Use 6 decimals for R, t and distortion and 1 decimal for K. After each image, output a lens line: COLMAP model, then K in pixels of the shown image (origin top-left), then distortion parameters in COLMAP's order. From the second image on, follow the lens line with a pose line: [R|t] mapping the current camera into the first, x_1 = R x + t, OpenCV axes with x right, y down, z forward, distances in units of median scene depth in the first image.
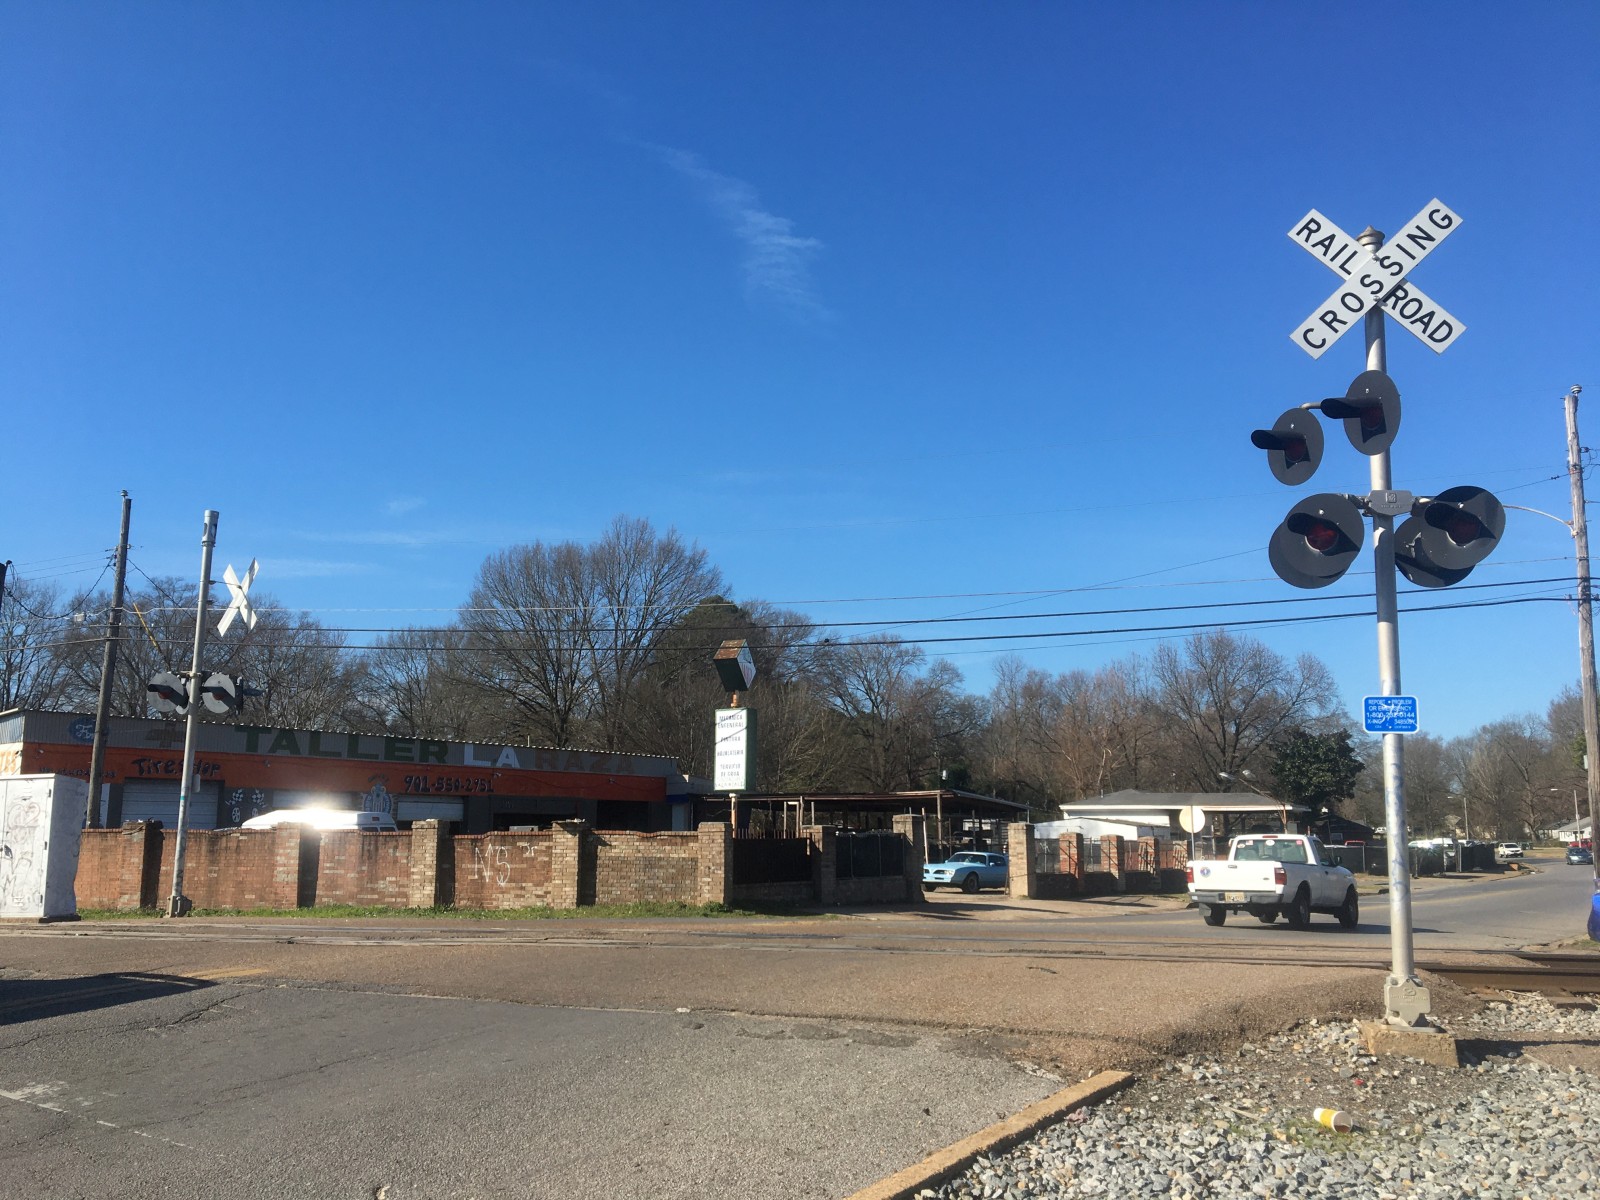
lens RADIAL K [[1322.4, 0, 784.6], [0, 1322.4, 591.6], [0, 0, 1]] dist [0.088288, -0.137925]
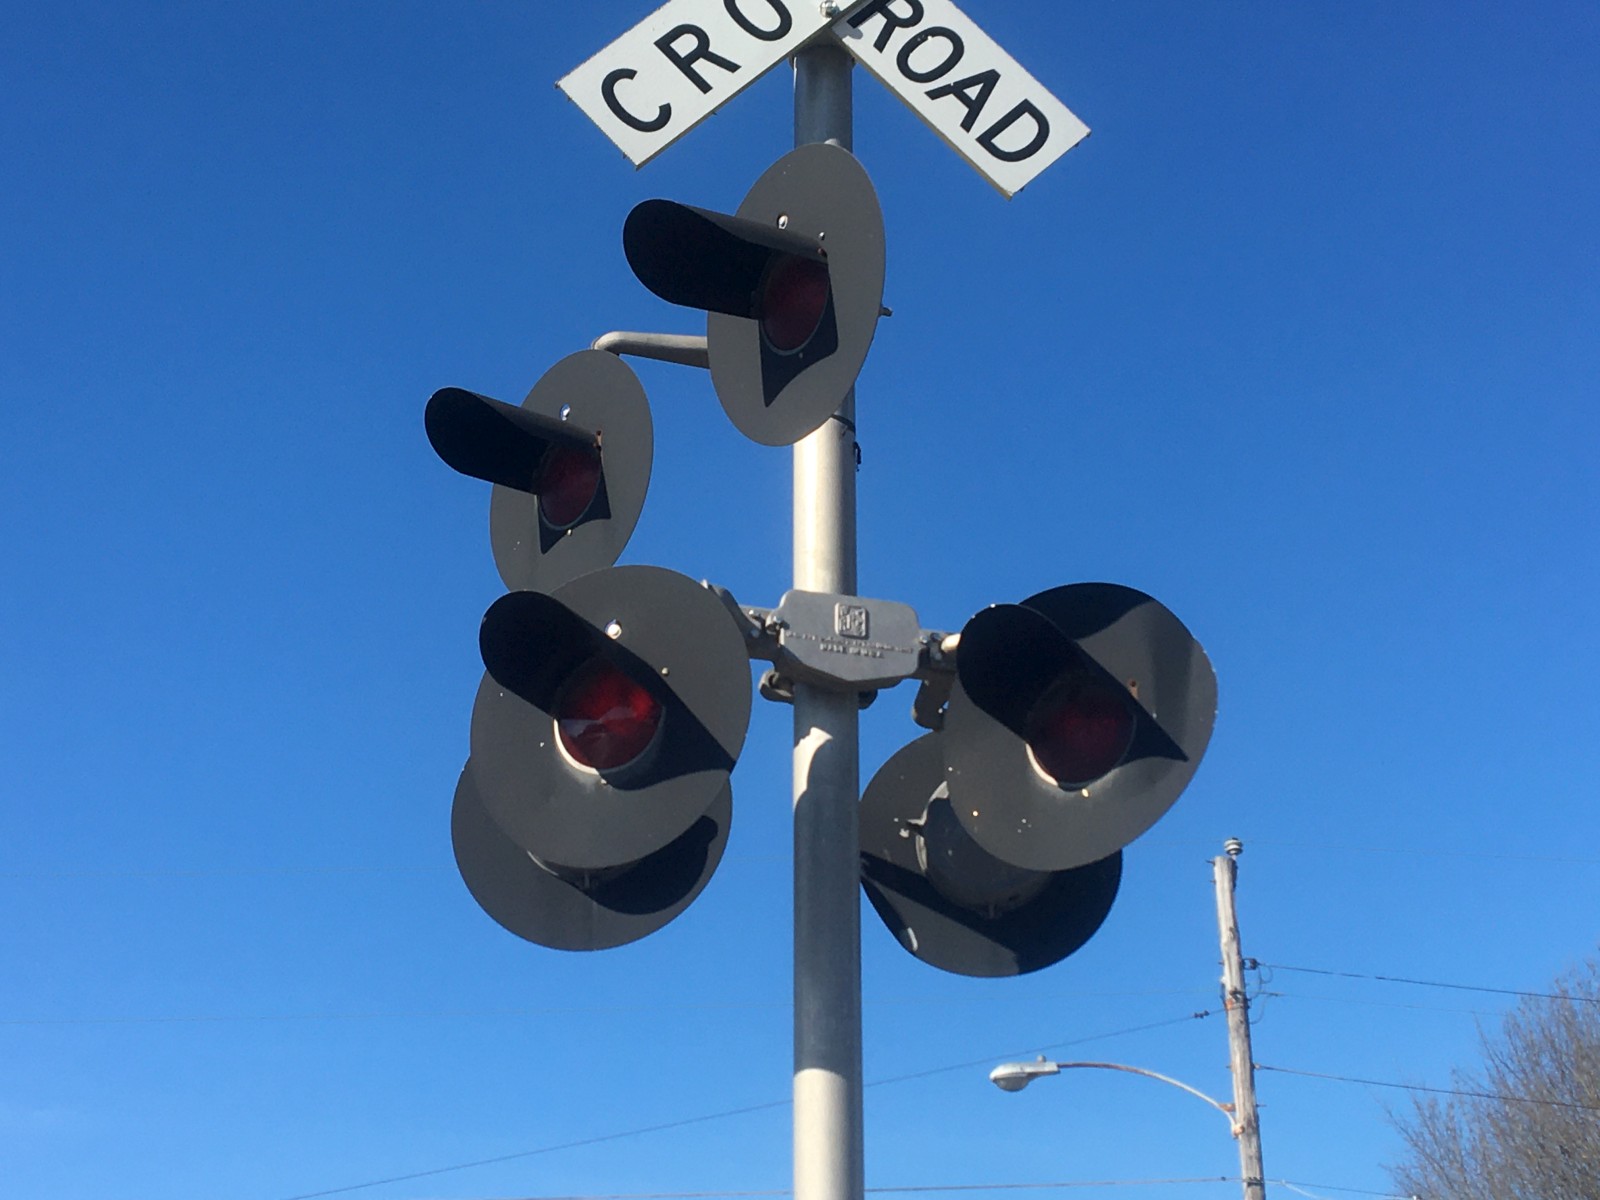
lens RADIAL K [[2507.6, 0, 799.2], [0, 2507.6, 527.7], [0, 0, 1]] dist [0.074779, 0.042961]
pose [[0.927902, 0.136545, 0.346920, 0.073876], [-0.033381, 0.957209, -0.287465, 0.018277], [-0.371327, 0.255159, 0.892754, 0.152170]]
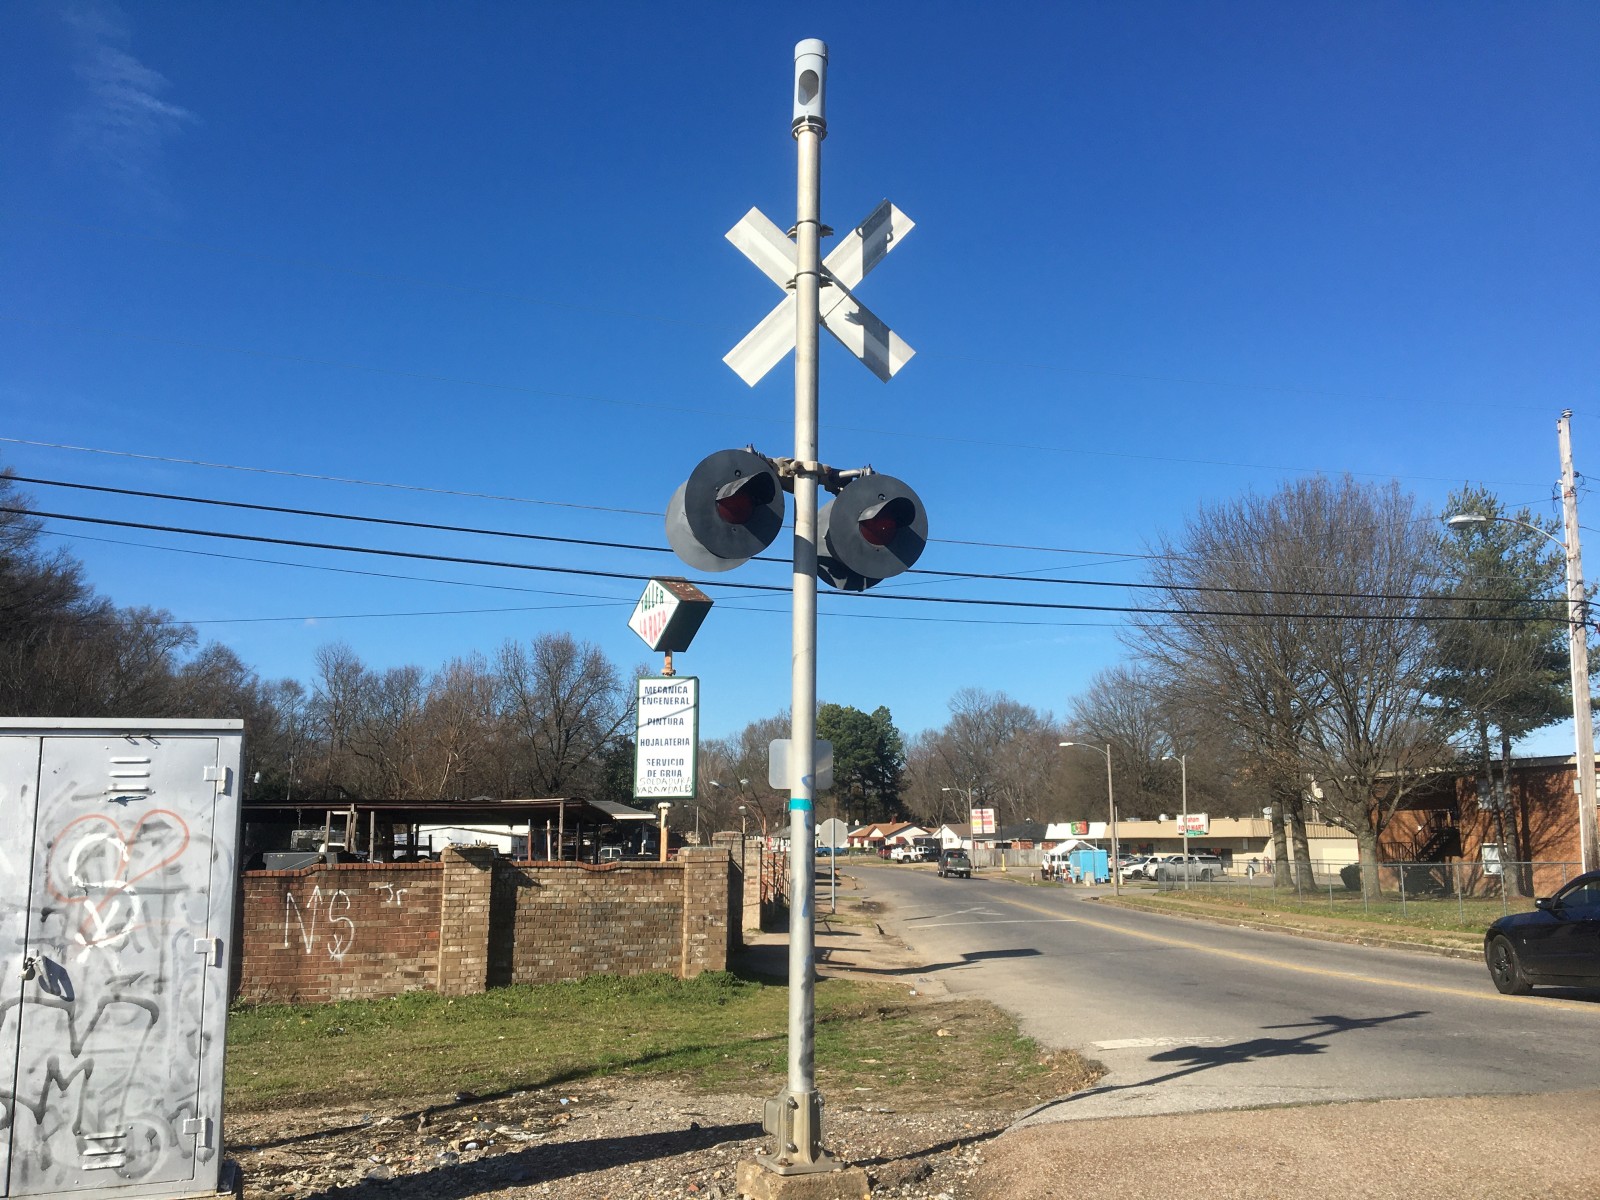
lens RADIAL K [[1359.8, 0, 830.8], [0, 1359.8, 599.5], [0, 0, 1]] dist [0.063857, -0.083981]
pose [[0.832846, 0.096675, 0.544997, -0.391463], [-0.099190, 0.994757, -0.024878, 0.065734], [-0.544545, -0.033338, 0.838069, 0.423553]]
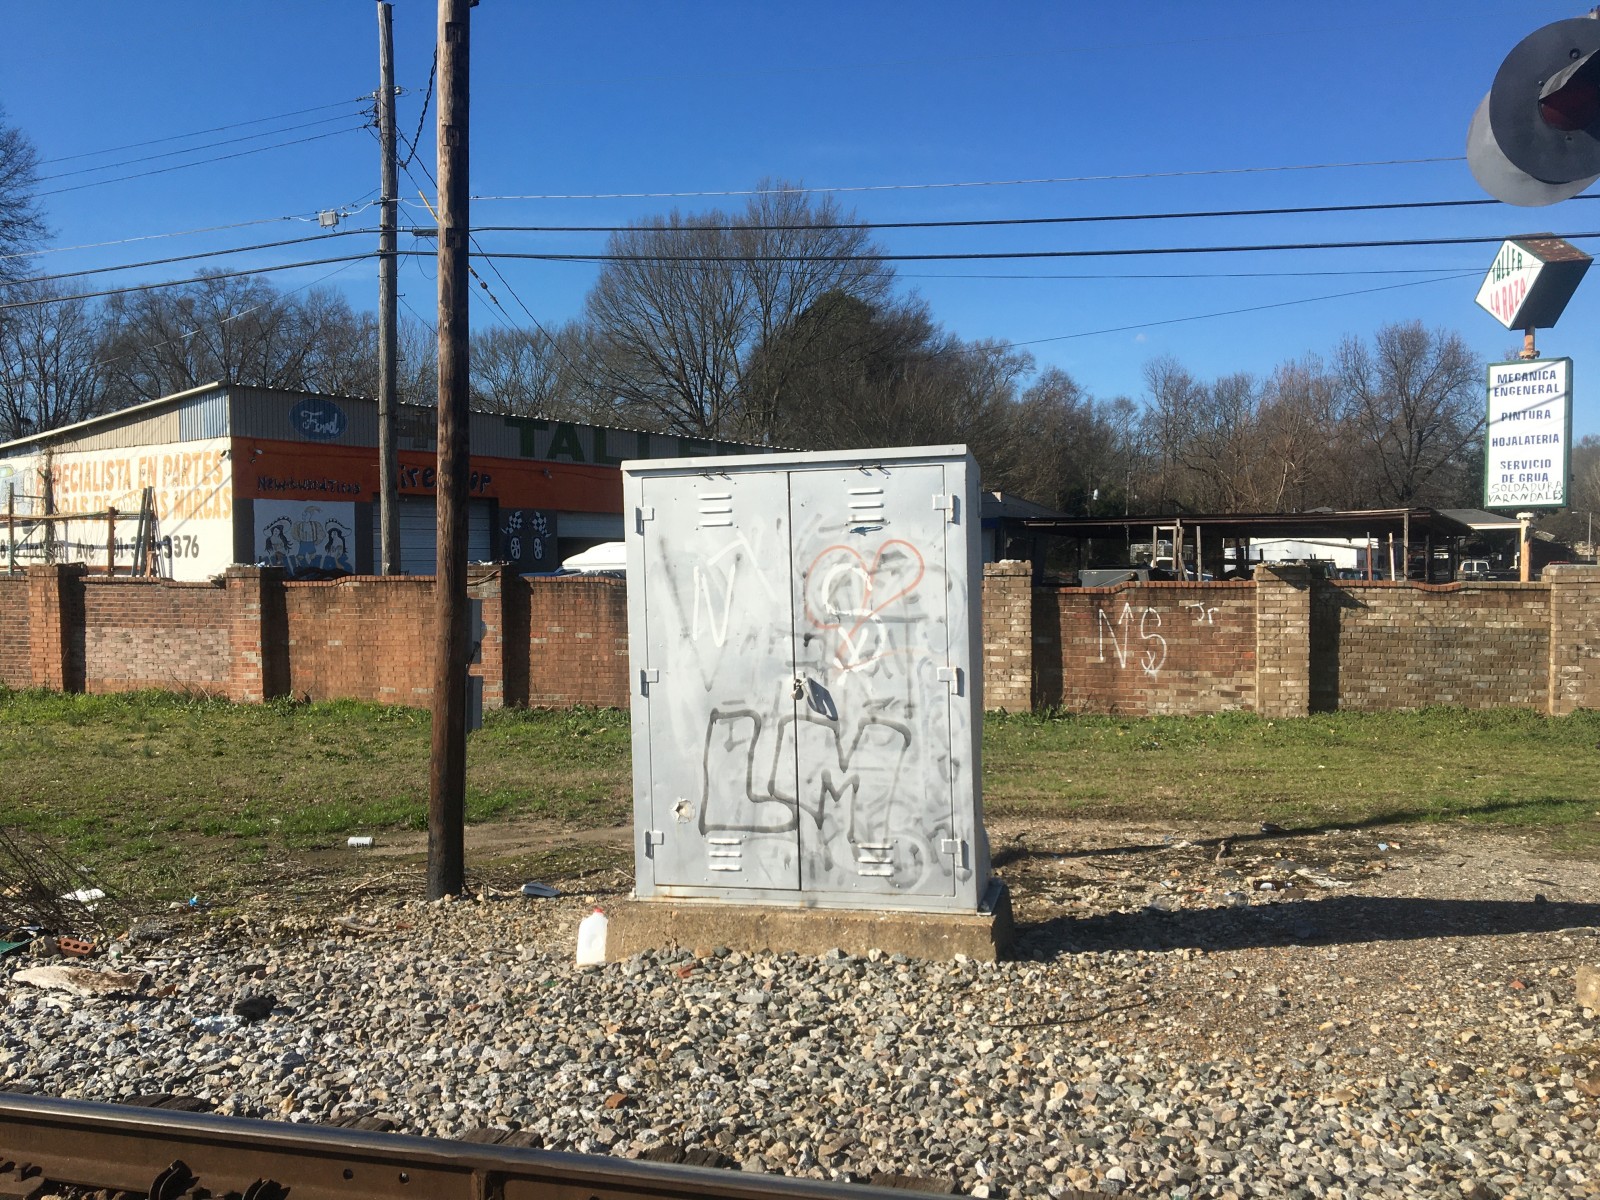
lens RADIAL K [[1387.0, 0, 781.1], [0, 1387.0, 611.8], [0, 0, 1]] dist [0.094295, -0.162182]
pose [[0.999488, -0.005121, -0.031574, -0.370975], [0.011855, 0.976110, 0.216953, 0.067314], [0.029709, -0.217216, 0.975671, 0.444878]]
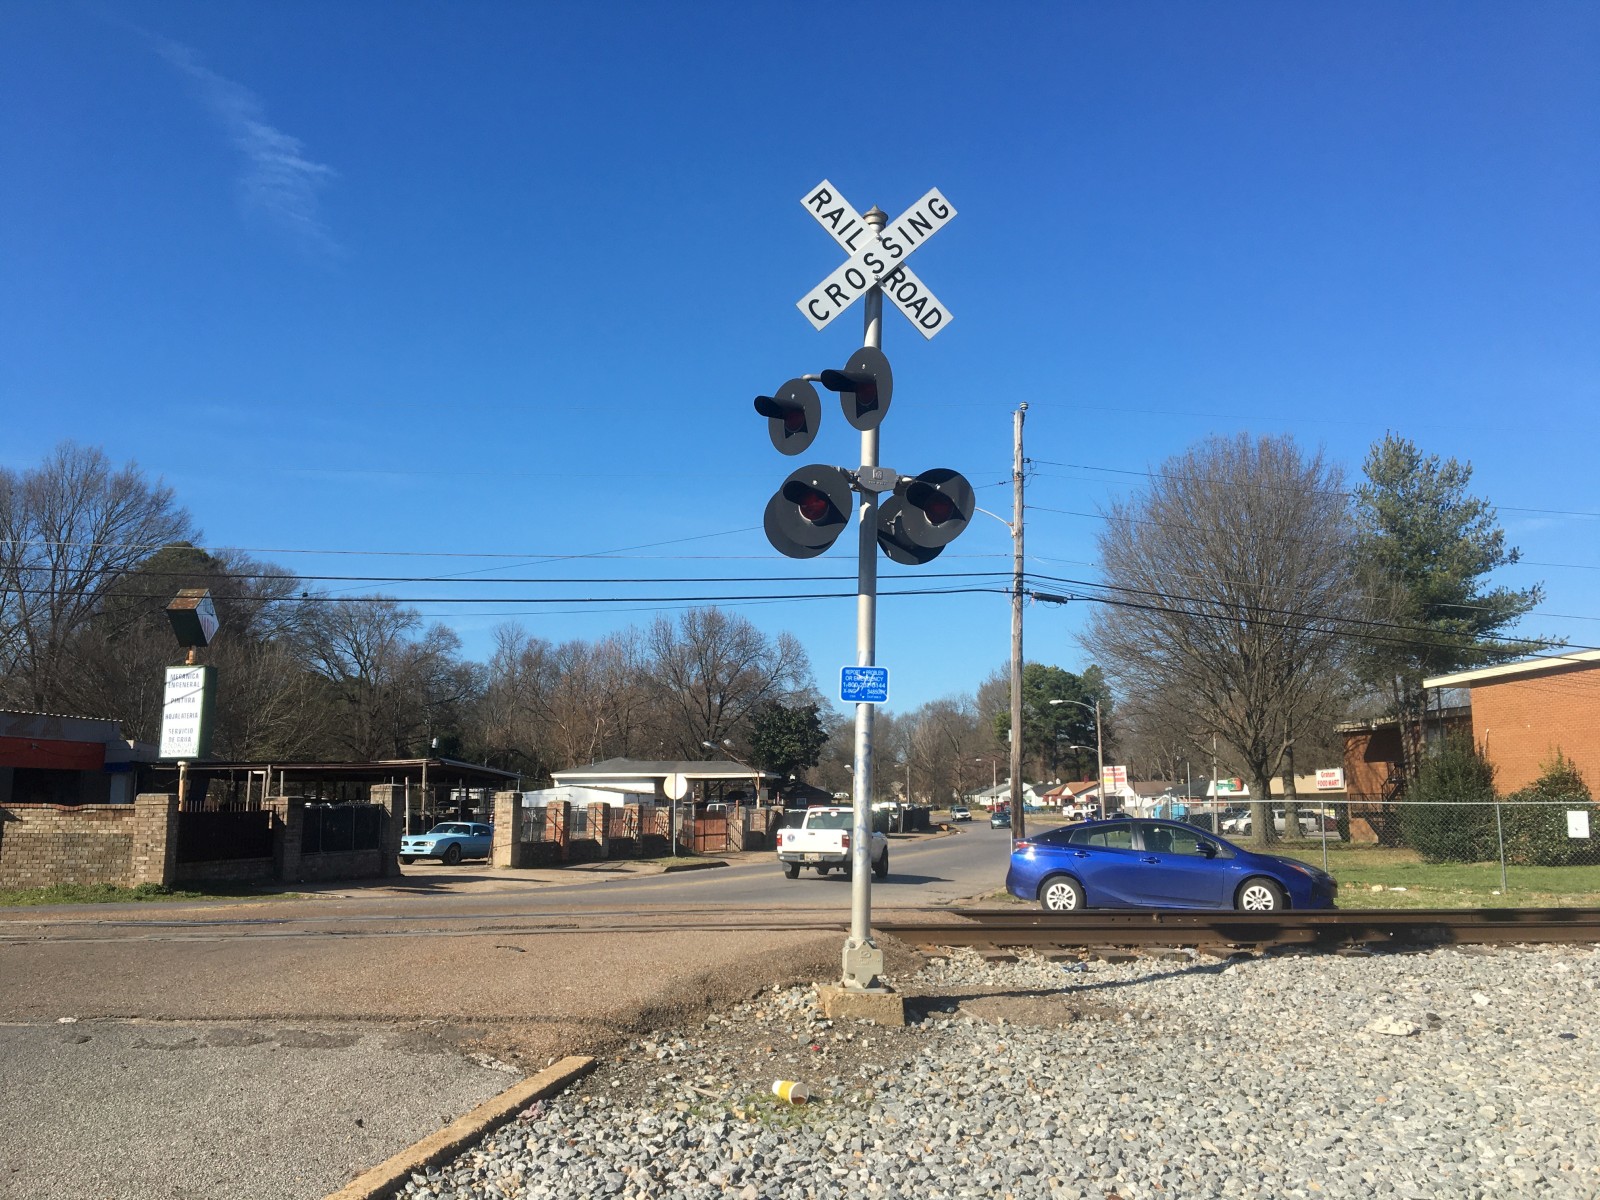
lens RADIAL K [[1327.7, 0, 778.3], [0, 1327.7, 588.8], [0, 0, 1]] dist [0.096330, -0.148336]
pose [[0.932811, 0.053430, 0.356384, 0.006487], [-0.061141, 0.998075, 0.010398, 0.003386], [-0.355142, -0.031489, 0.934282, 0.020590]]
